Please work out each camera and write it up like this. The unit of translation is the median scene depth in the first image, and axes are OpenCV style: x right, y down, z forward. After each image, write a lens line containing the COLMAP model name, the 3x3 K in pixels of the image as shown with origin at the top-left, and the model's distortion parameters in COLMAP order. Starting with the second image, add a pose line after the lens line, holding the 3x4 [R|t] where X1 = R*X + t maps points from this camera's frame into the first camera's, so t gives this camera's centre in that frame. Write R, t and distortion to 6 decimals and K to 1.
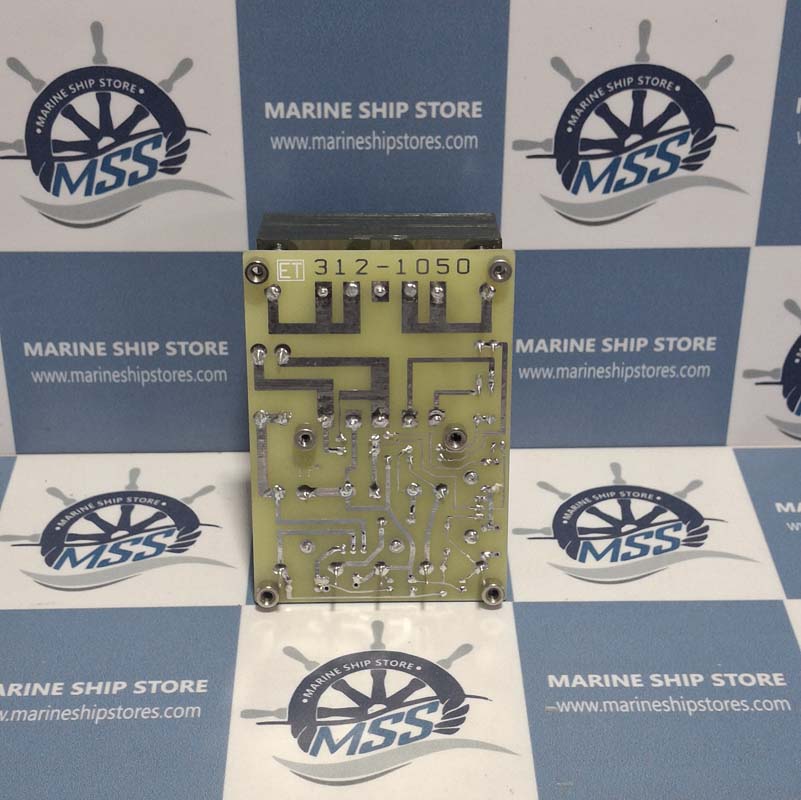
lens RADIAL K [[1173.3, 0, 411.1], [0, 1173.3, 409.1], [0, 0, 1]] dist [0.198961, -0.587577]
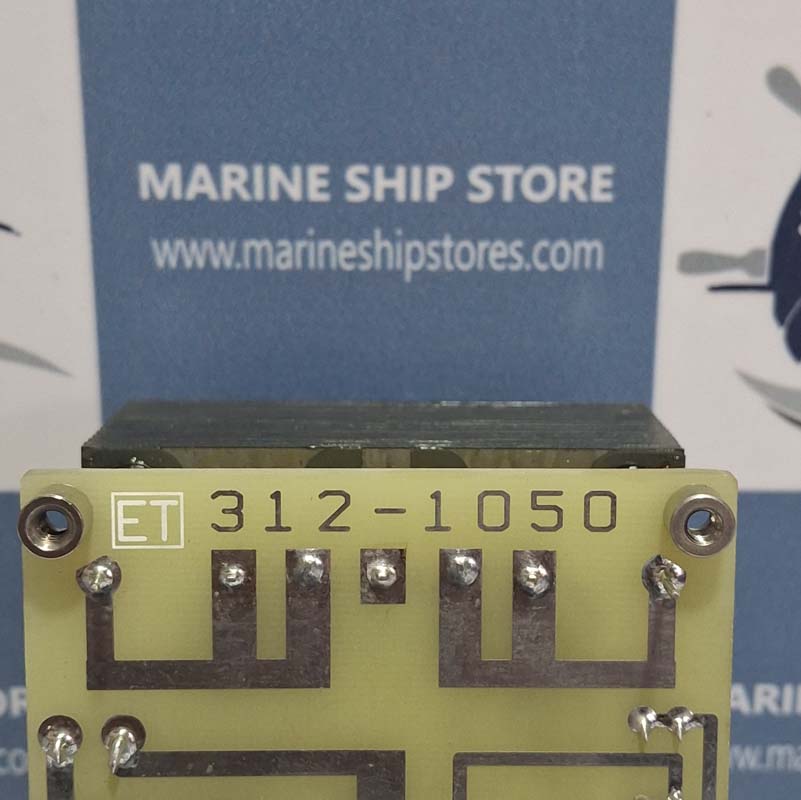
lens RADIAL K [[1173.3, 0, 411.1], [0, 1173.3, 409.1], [0, 0, 1]] dist [0.198961, -0.587577]
pose [[0.999743, 0.001869, -0.022609, -0.008107], [-0.007332, 0.969732, -0.244060, -0.056285], [0.021469, 0.244163, 0.969496, 0.584694]]
